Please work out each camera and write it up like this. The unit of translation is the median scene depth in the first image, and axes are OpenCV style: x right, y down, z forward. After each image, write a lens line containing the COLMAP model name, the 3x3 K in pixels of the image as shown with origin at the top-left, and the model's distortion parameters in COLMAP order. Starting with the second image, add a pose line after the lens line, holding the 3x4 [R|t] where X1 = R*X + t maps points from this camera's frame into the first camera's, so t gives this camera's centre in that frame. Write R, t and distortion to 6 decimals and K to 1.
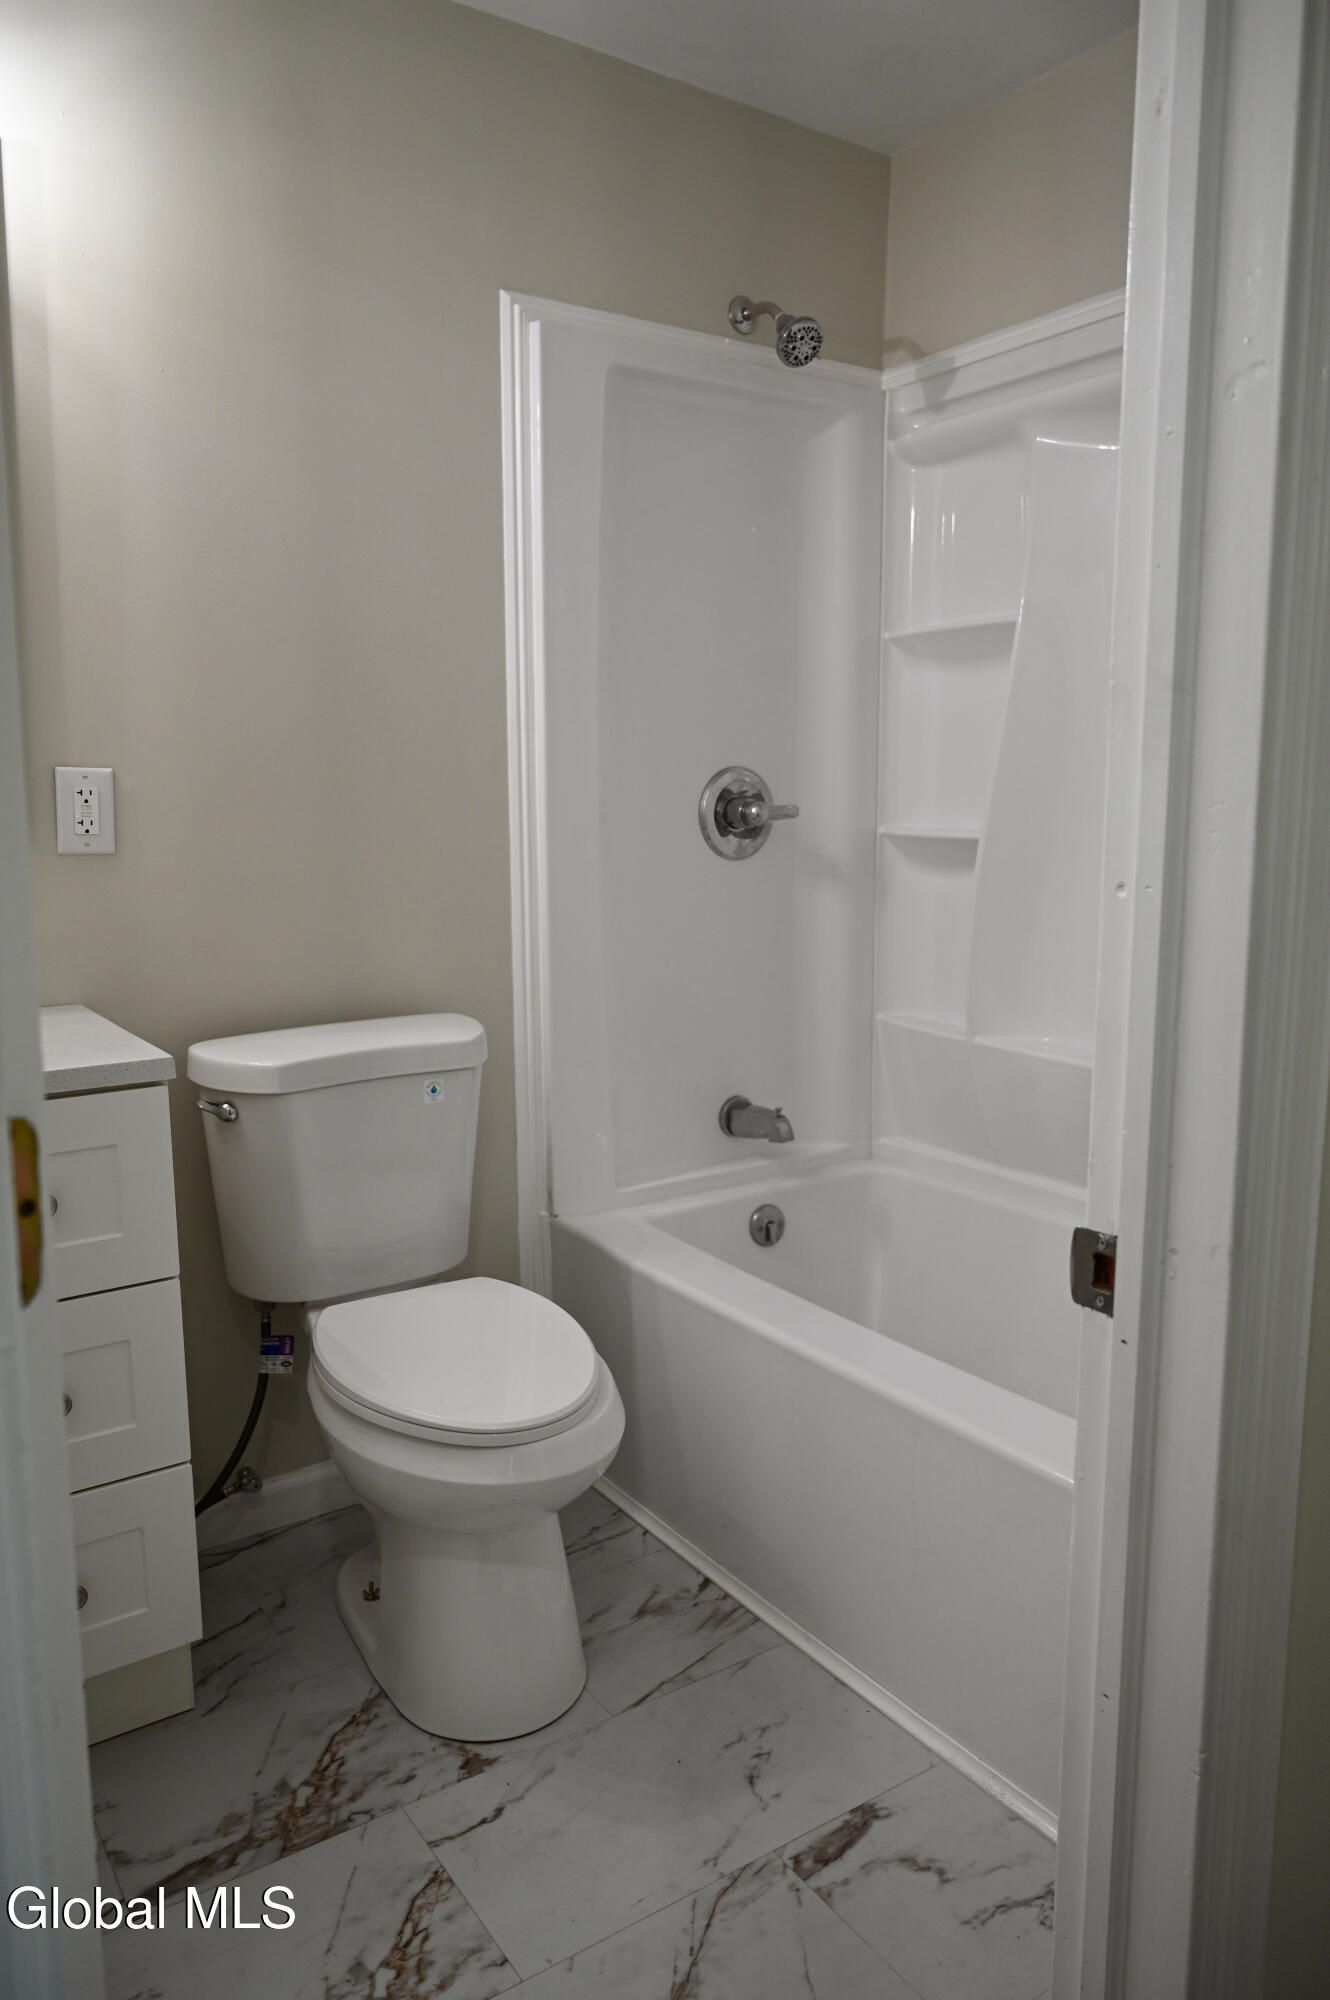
lens RADIAL K [[1398.8, 0, 704.5], [0, 1398.8, 997.5], [0, 0, 1]] dist [-0.015783, 0.004956]
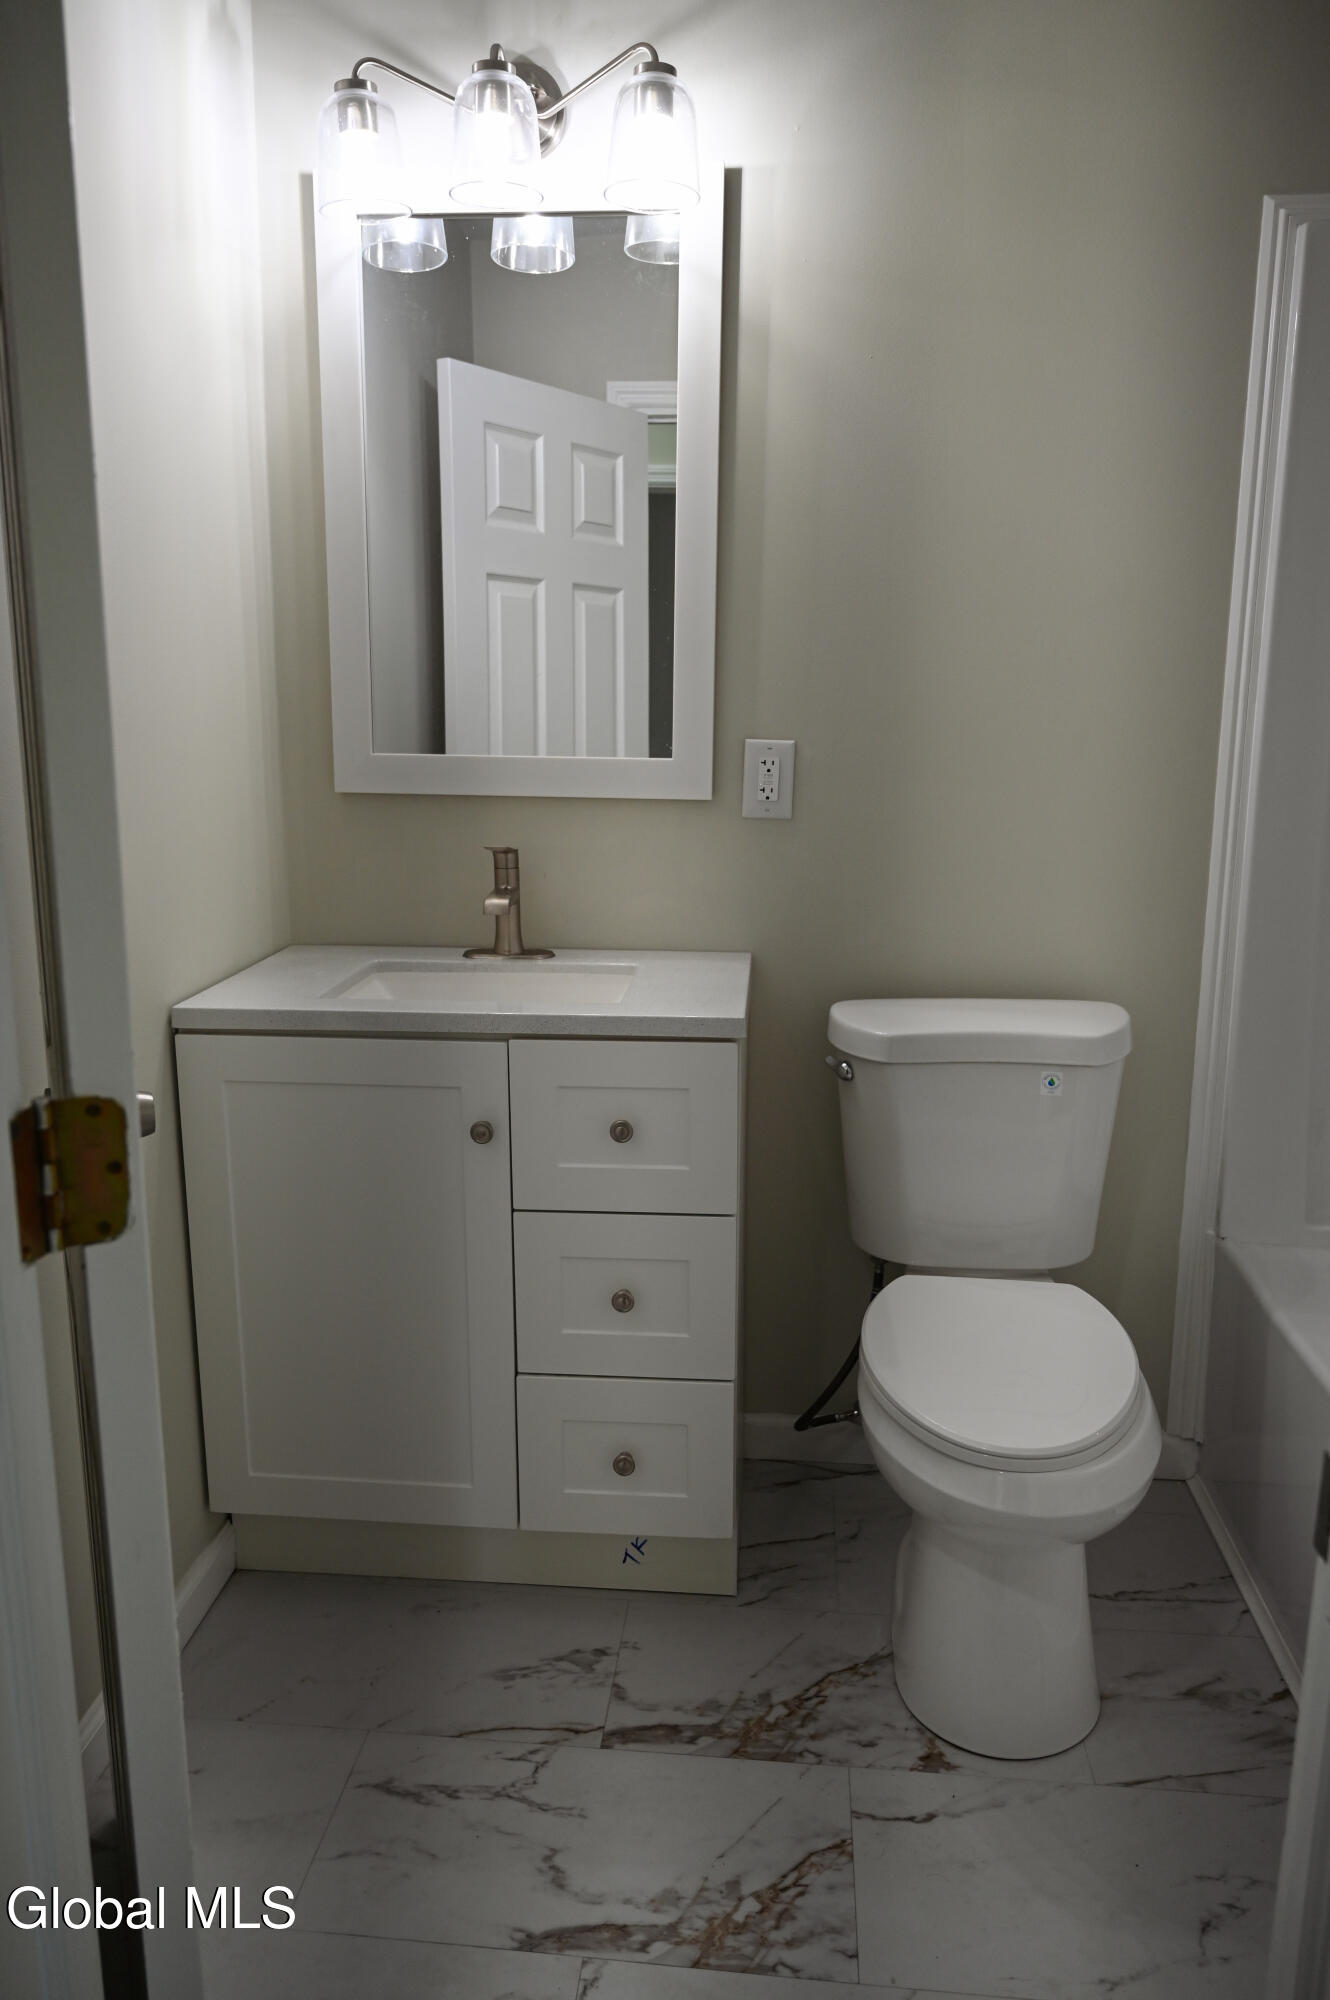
lens RADIAL K [[1398.8, 0, 671.0], [0, 1398.8, 997.7], [0, 0, 1]] dist [-0.015783, 0.004956]
pose [[0.768601, 0.136052, -0.625094, 0.236975], [-0.104045, 0.990699, 0.087694, -0.058566], [0.631211, -0.002363, 0.775608, 0.108410]]
